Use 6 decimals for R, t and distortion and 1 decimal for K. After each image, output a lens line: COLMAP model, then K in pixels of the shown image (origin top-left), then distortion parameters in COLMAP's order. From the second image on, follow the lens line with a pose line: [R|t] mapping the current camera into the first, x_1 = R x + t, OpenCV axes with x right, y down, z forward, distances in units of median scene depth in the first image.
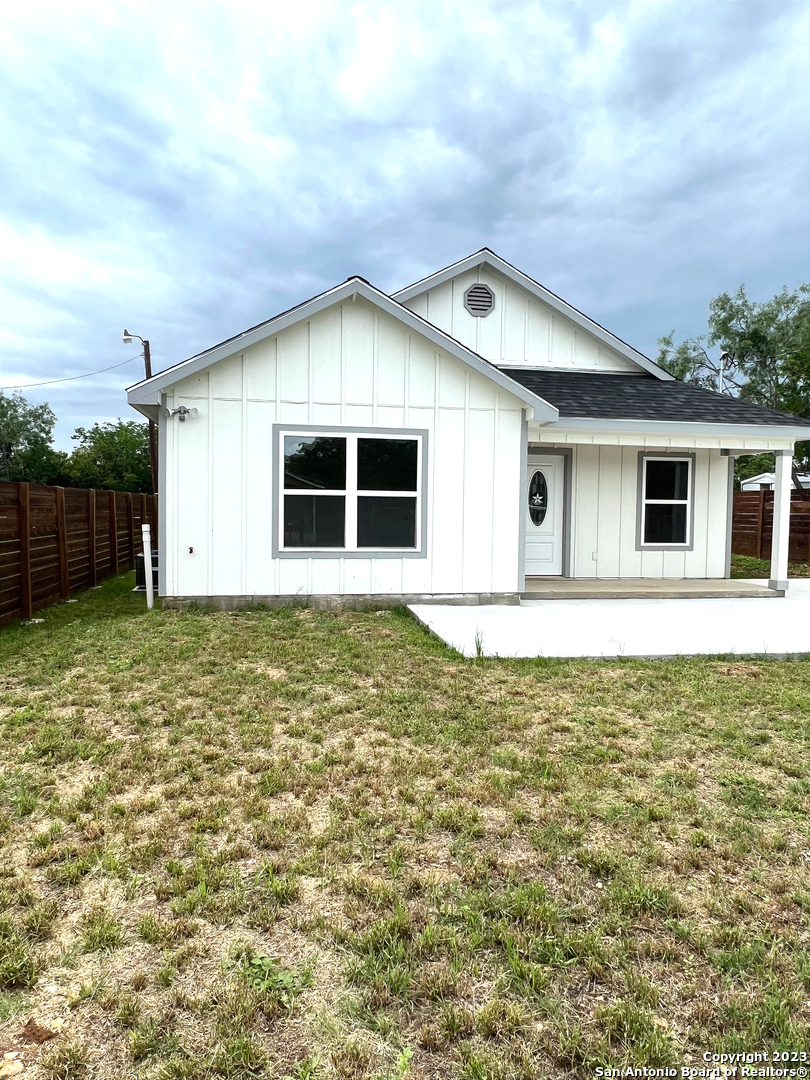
lens RADIAL K [[727.3, 0, 405.0], [0, 727.3, 540.0], [0, 0, 1]] dist [-0.001659, -0.000258]
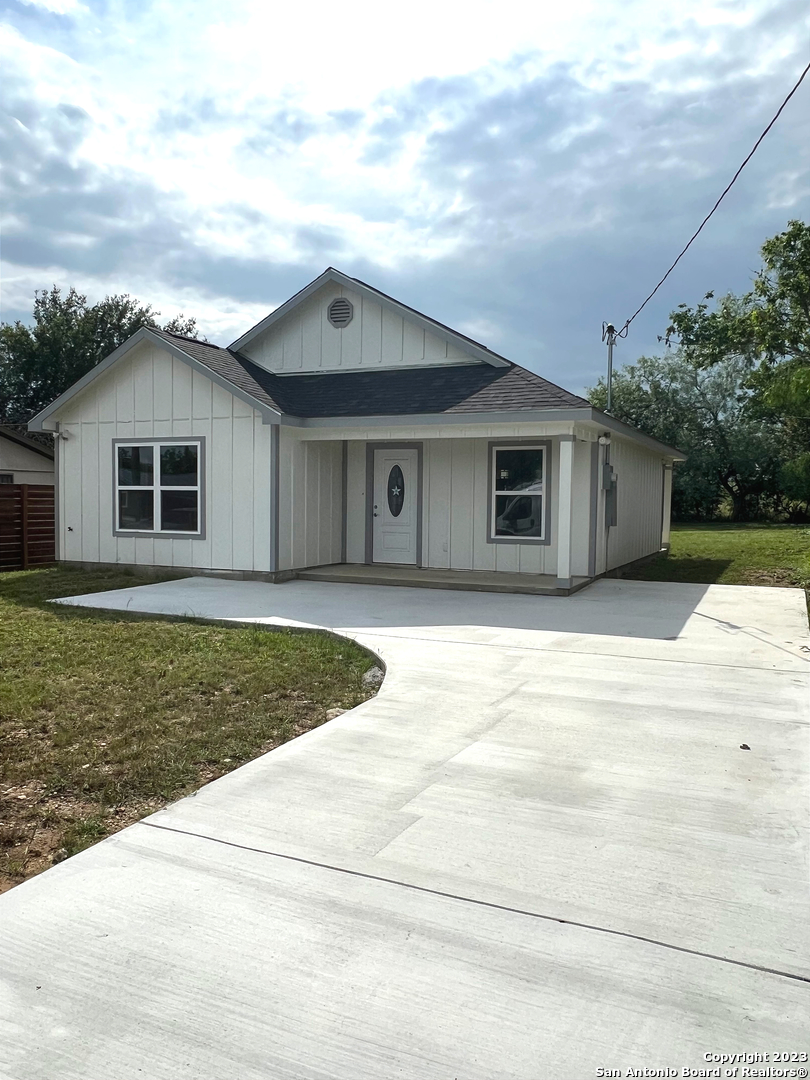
lens RADIAL K [[805.0, 0, 405.0], [0, 805.0, 540.0], [0, 0, 1]] dist [-0.007088, -0.002275]
pose [[0.820627, 0.024623, -0.570933, 1.108314], [-0.025720, 0.999650, 0.006144, 0.008508], [0.570885, 0.009642, 0.820974, 0.064146]]
